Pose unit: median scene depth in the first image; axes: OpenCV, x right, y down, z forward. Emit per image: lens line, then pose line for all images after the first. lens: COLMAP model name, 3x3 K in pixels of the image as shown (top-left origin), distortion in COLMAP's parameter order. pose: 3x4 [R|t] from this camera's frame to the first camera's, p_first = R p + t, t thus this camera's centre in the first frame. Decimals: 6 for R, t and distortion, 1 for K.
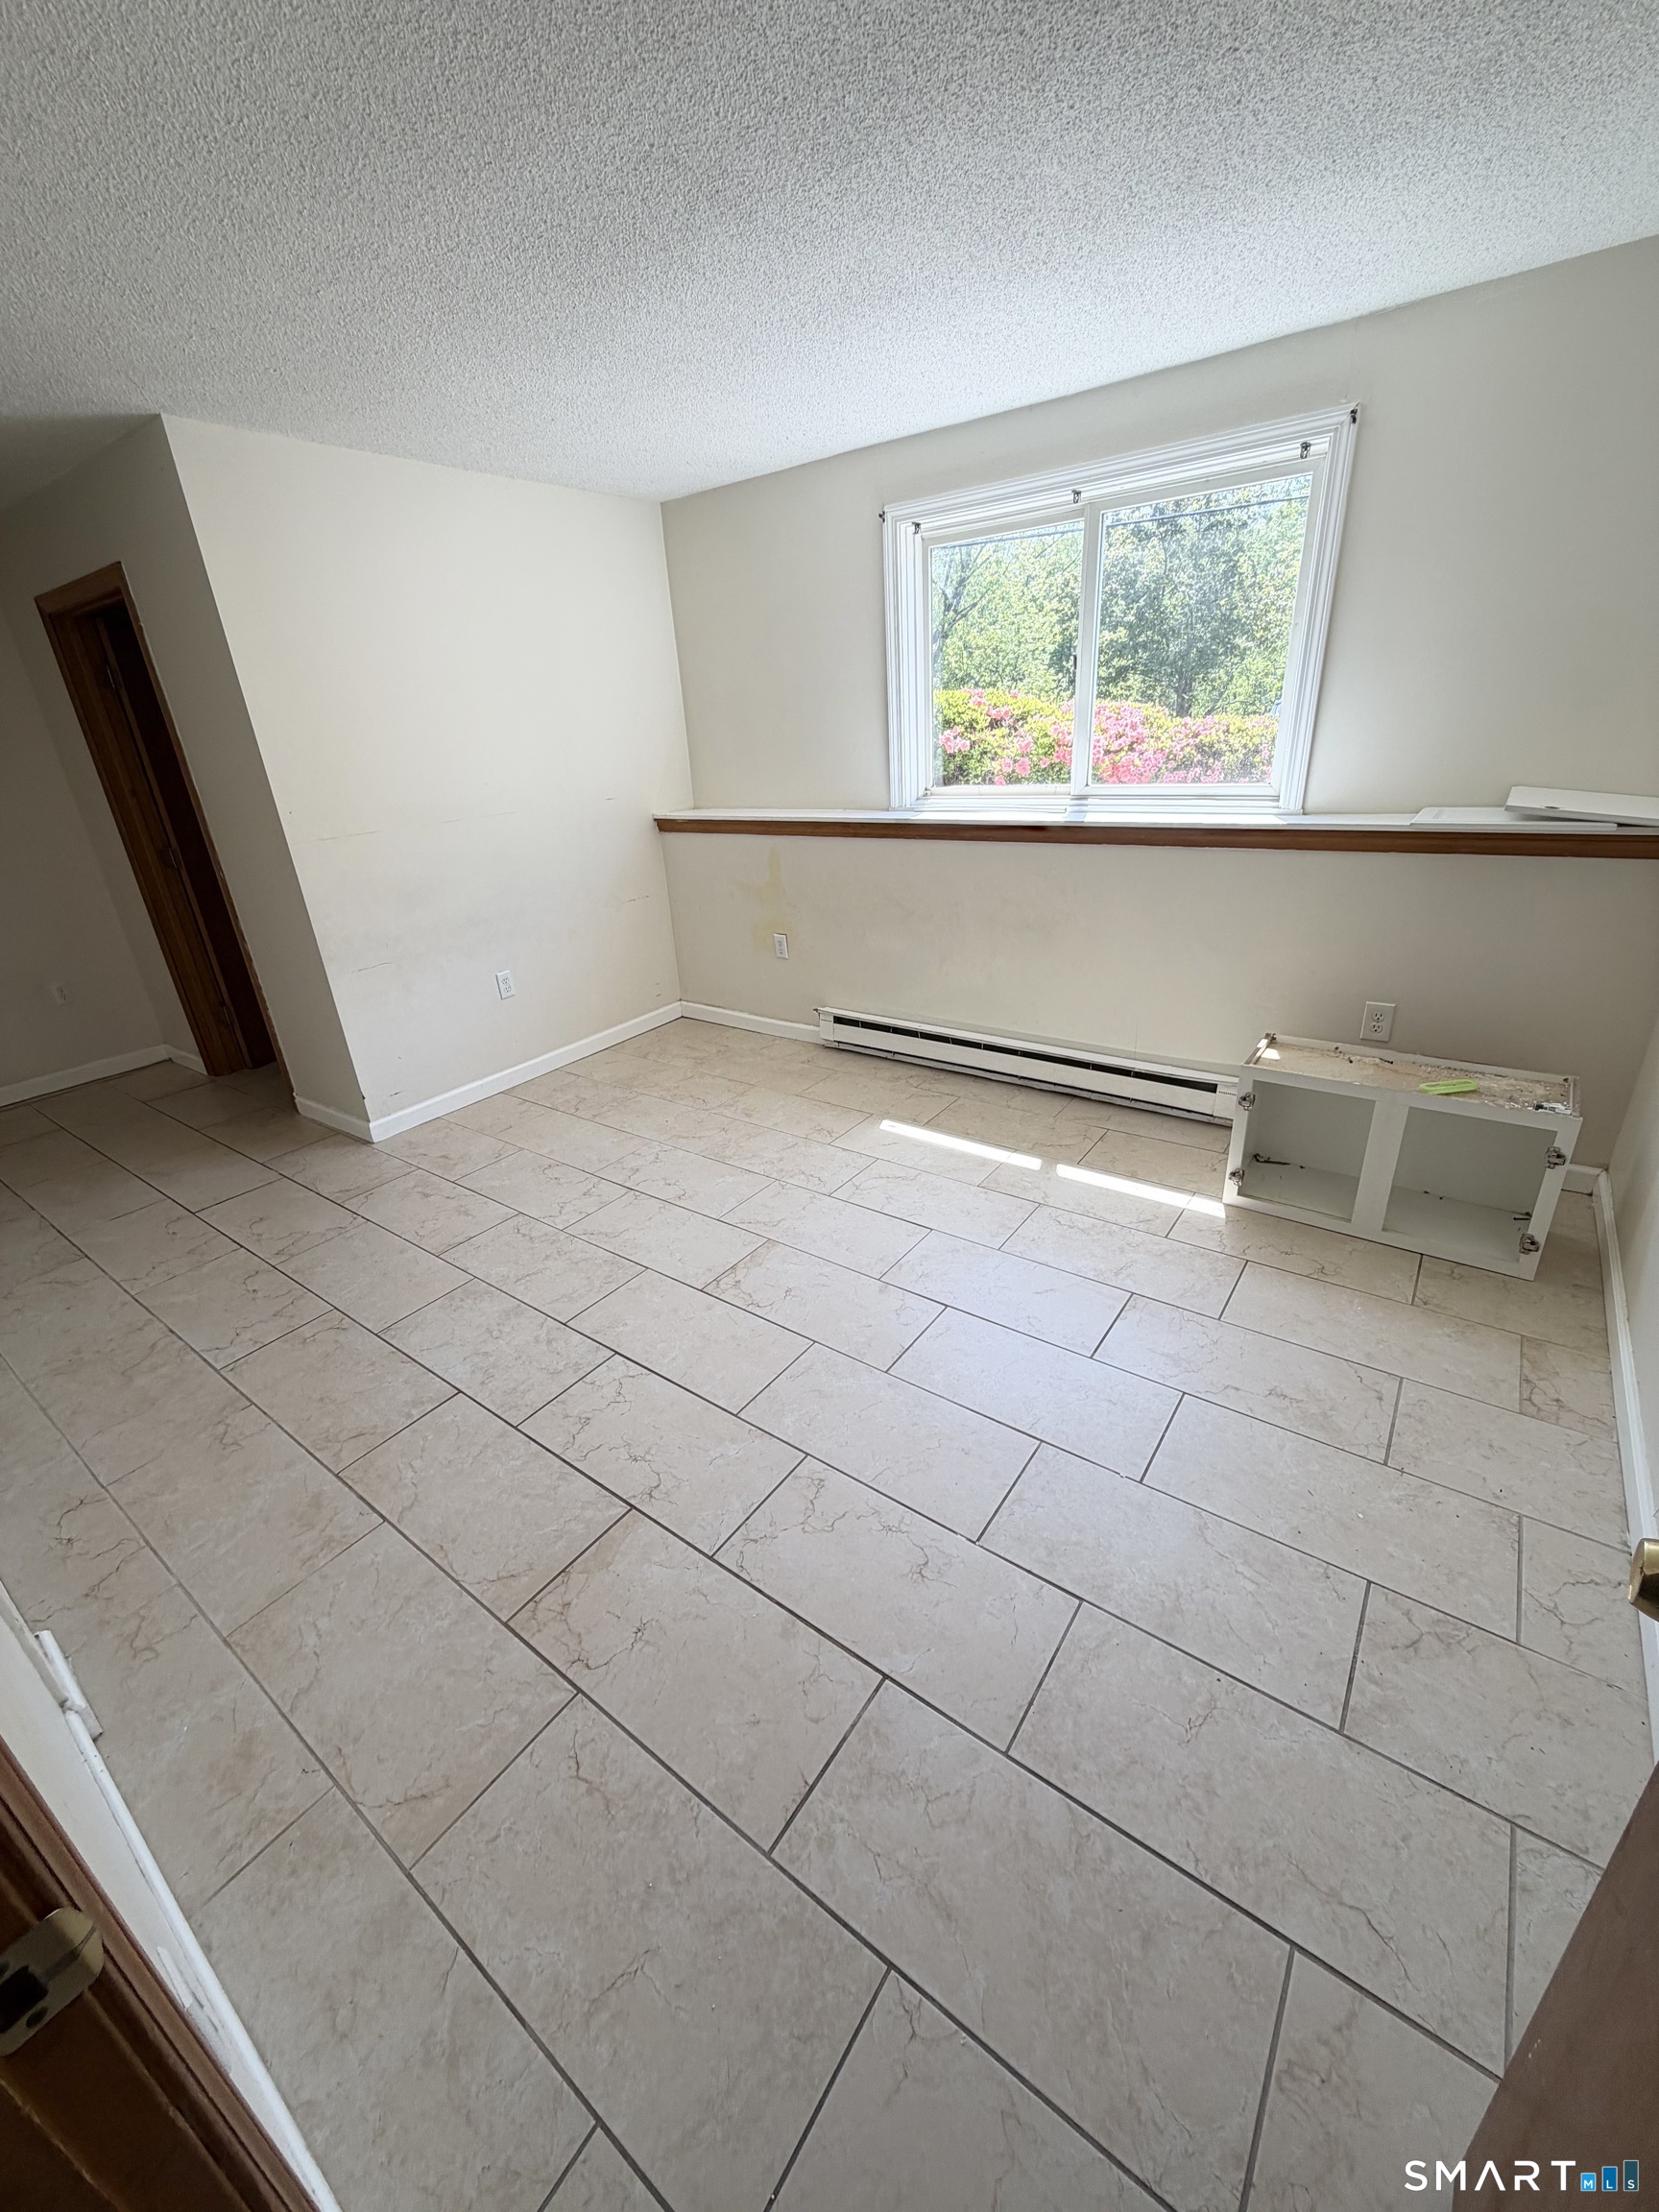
lens RADIAL K [[881.2, 0, 836.9], [0, 881.2, 1100.9], [0, 0, 1]] dist [-0.002414, -0.000500]
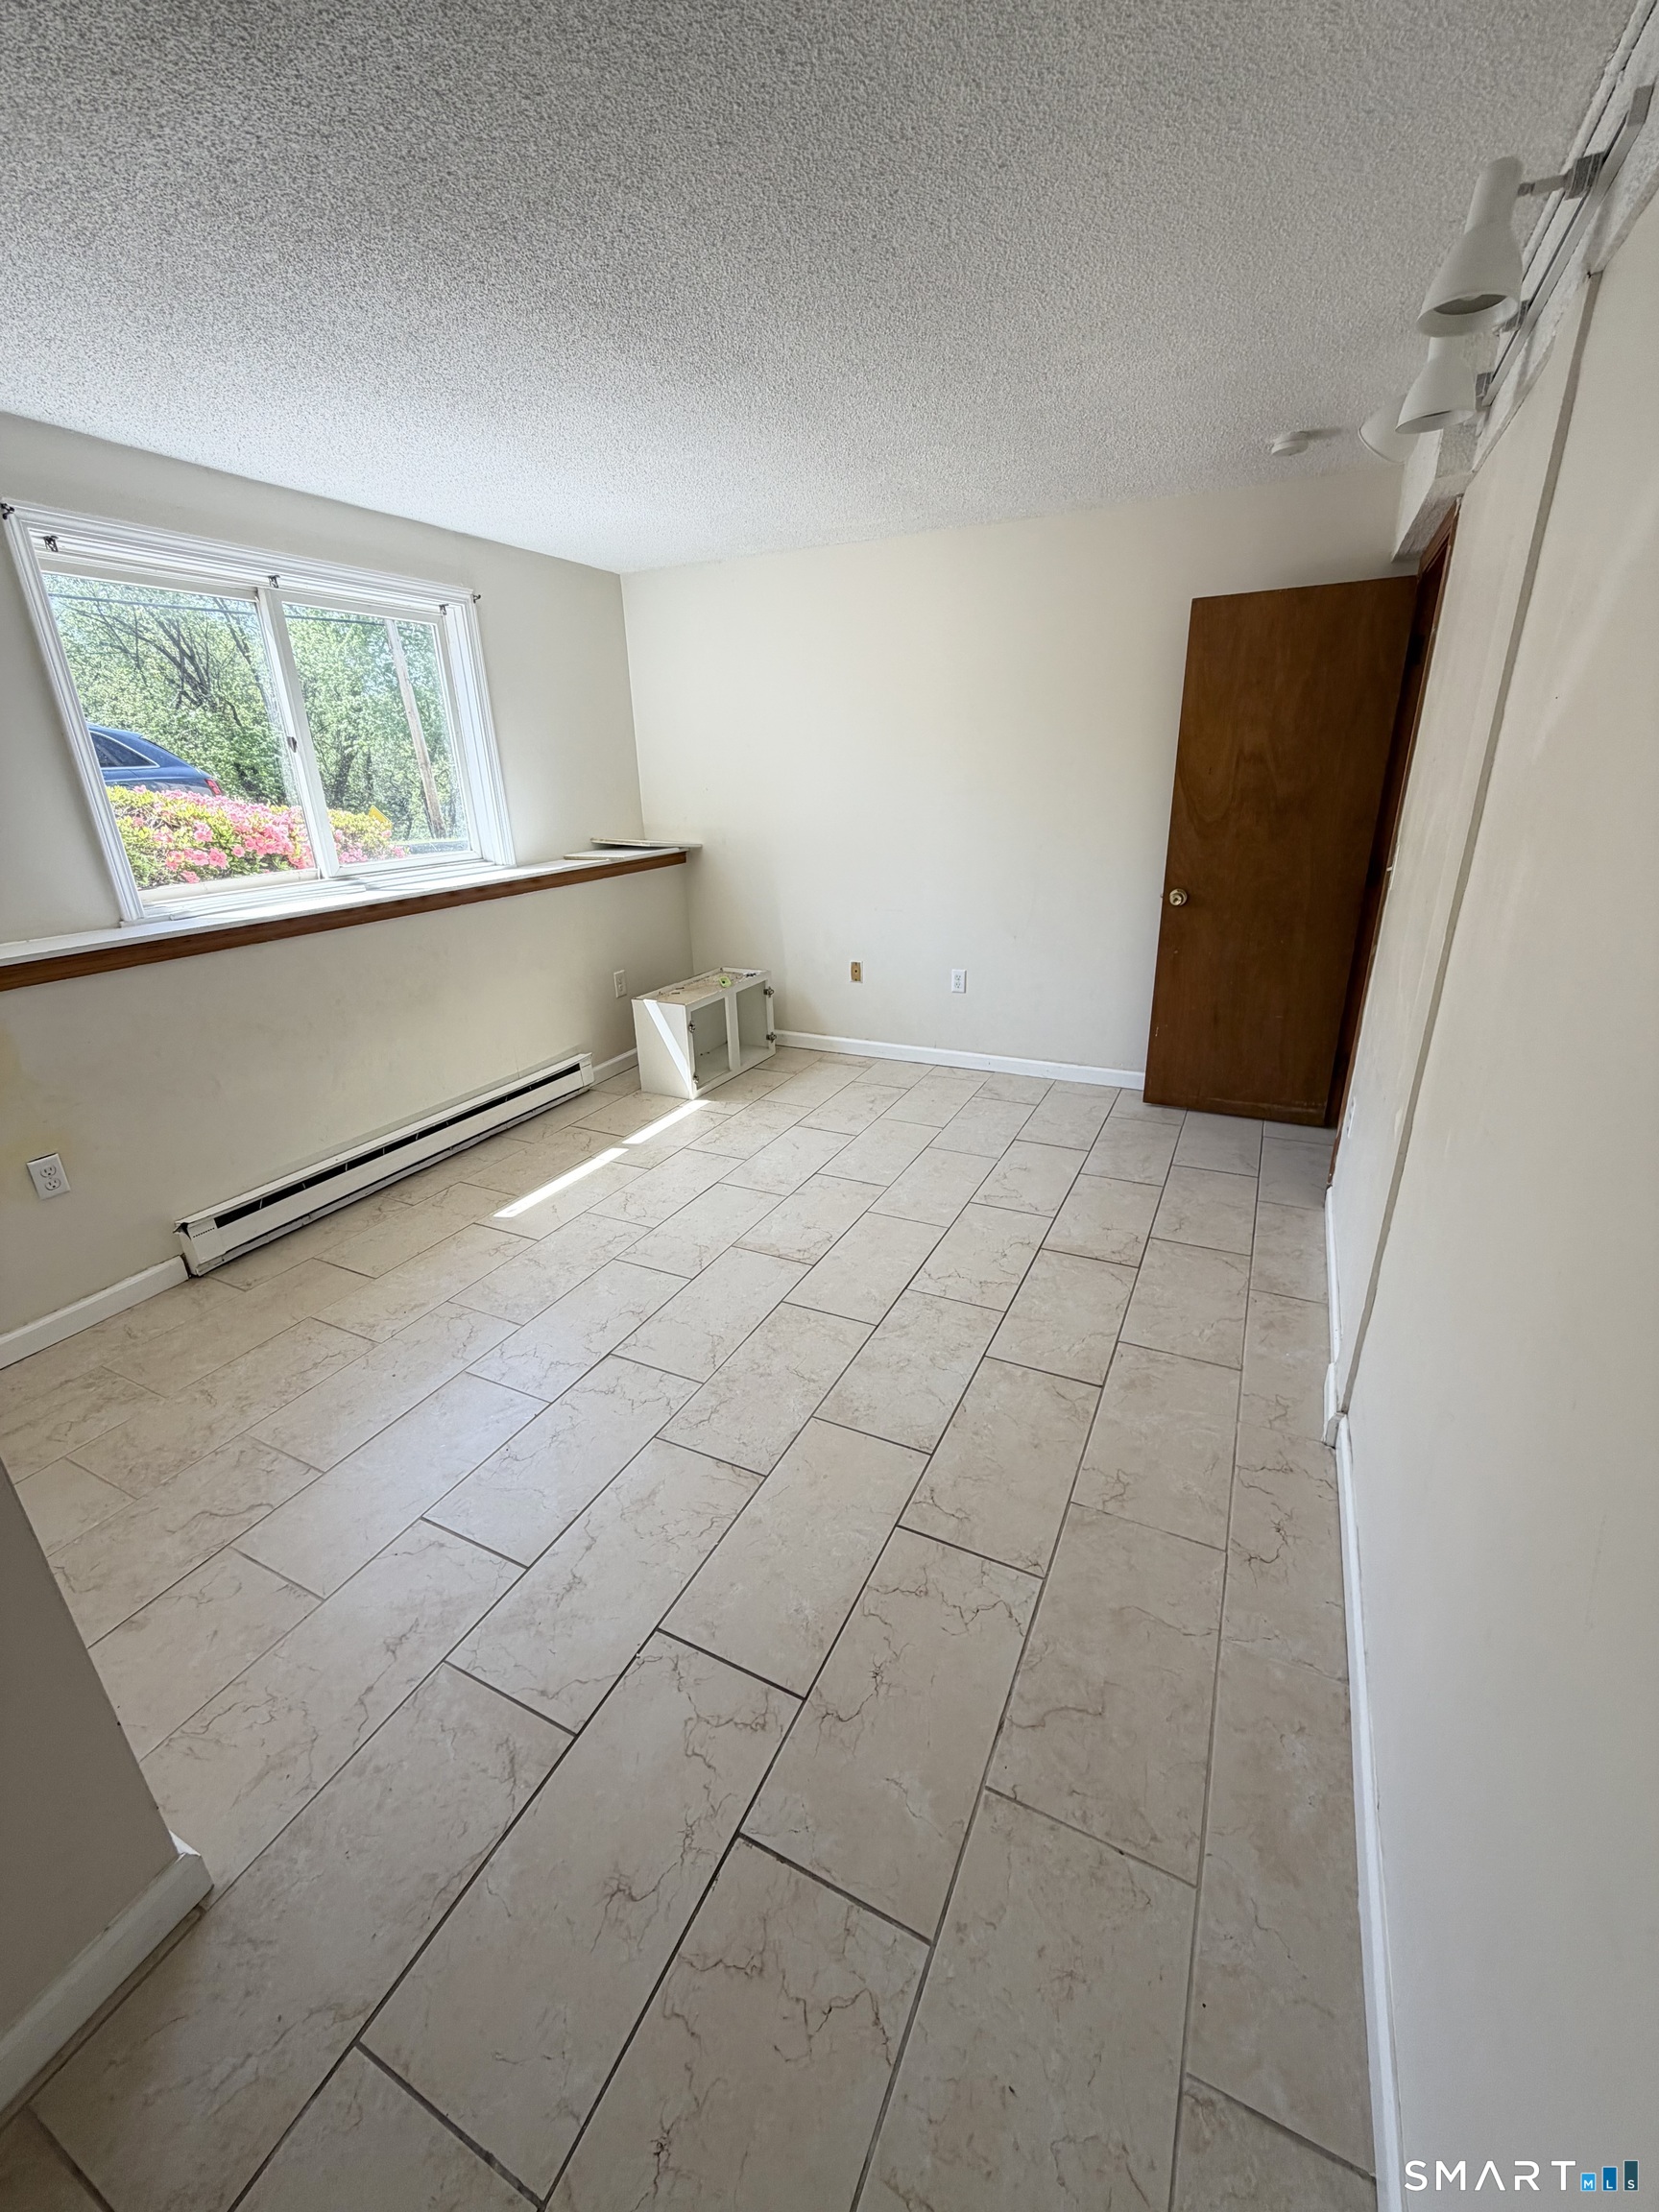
lens RADIAL K [[881.2, 0, 833.0], [0, 881.2, 1095.7], [0, 0, 1]] dist [-0.002414, -0.000500]
pose [[-0.170347, -0.287219, 0.942596, -1.120103], [0.427158, 0.840502, 0.333306, -0.318785], [-0.887985, 0.459415, -0.020489, 0.880347]]
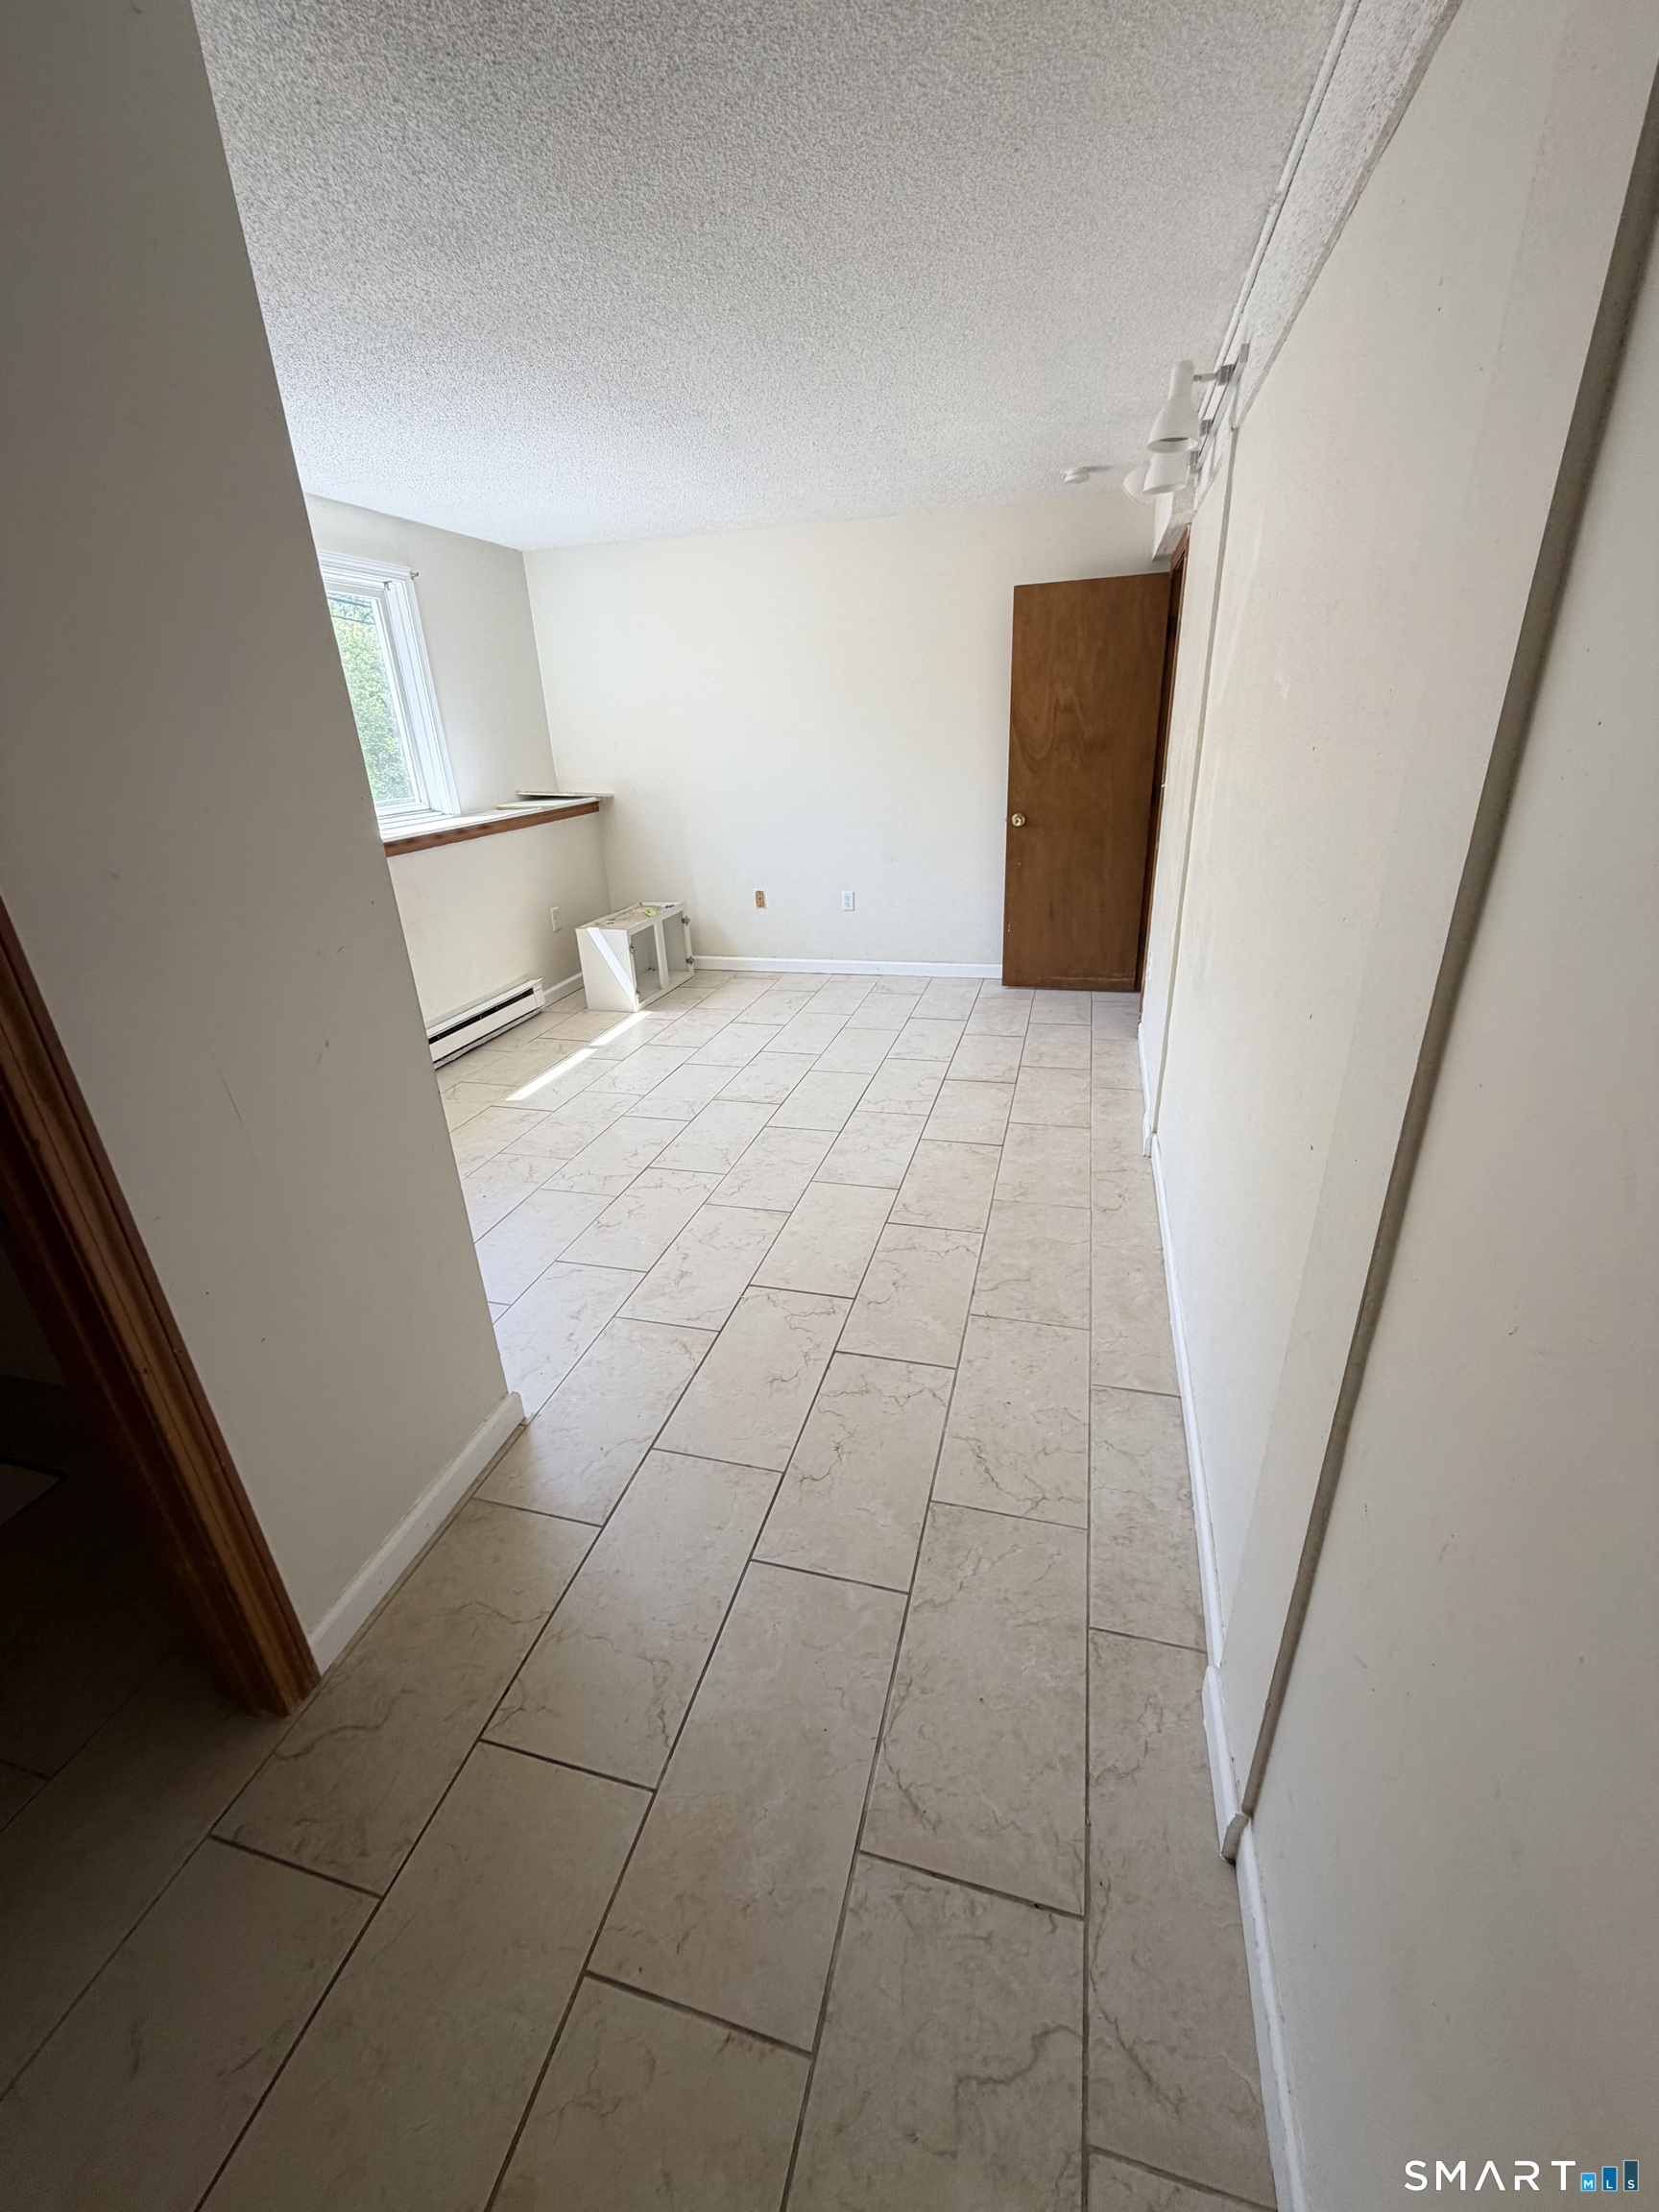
lens RADIAL K [[881.2, 0, 835.6], [0, 881.2, 1094.8], [0, 0, 1]] dist [-0.002414, -0.000500]
pose [[-0.354408, -0.299328, 0.885888, -1.444791], [0.429190, 0.789626, 0.438505, -0.391752], [-0.830777, 0.535624, -0.151381, 1.110507]]
